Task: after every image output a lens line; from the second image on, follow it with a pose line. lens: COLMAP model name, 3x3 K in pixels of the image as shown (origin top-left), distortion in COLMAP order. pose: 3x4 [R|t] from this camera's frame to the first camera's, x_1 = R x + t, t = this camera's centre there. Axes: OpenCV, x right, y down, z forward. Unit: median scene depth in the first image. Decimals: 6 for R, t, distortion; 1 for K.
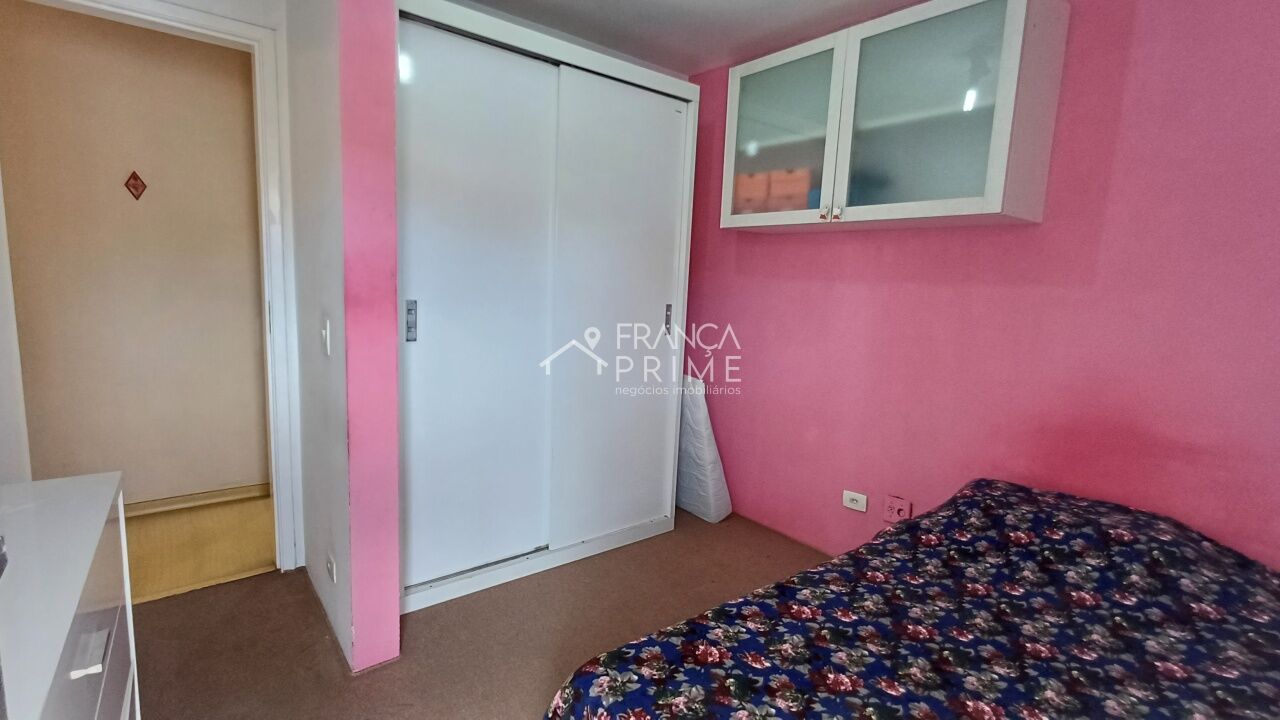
lens RADIAL K [[589.1, 0, 640.0], [0, 589.1, 360.0], [0, 0, 1]] dist [-0.001496, 0.003931]
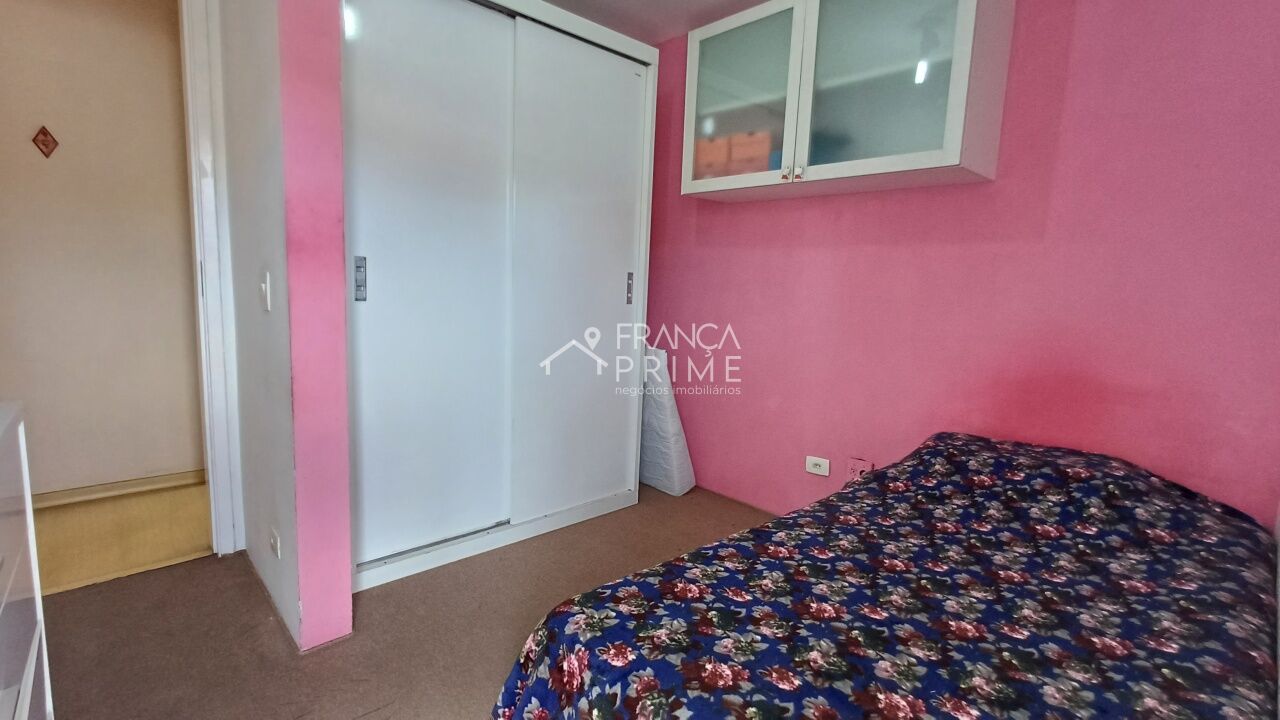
lens RADIAL K [[585.8, 0, 640.0], [0, 585.8, 360.0], [0, 0, 1]] dist [0.002153, -0.000458]
pose [[0.996904, -0.013954, 0.077381, -0.022522], [0.013941, 0.999903, 0.000705, 0.092422], [-0.077383, 0.000376, 0.997001, 0.041572]]
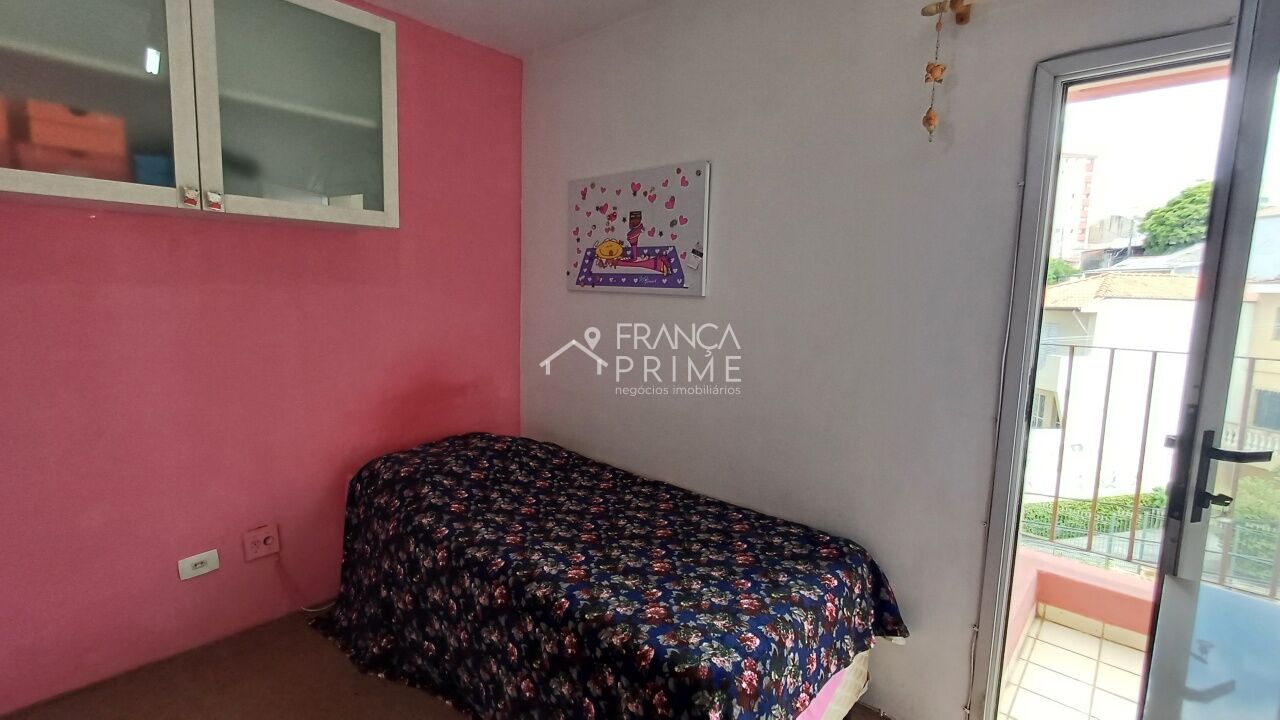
lens RADIAL K [[585.8, 0, 640.0], [0, 585.8, 360.0], [0, 0, 1]] dist [0.002153, -0.000458]
pose [[-0.155474, -0.174524, 0.972301, -0.750685], [0.100035, 0.976428, 0.191261, -0.200189], [-0.982762, 0.127001, -0.134350, 0.855655]]
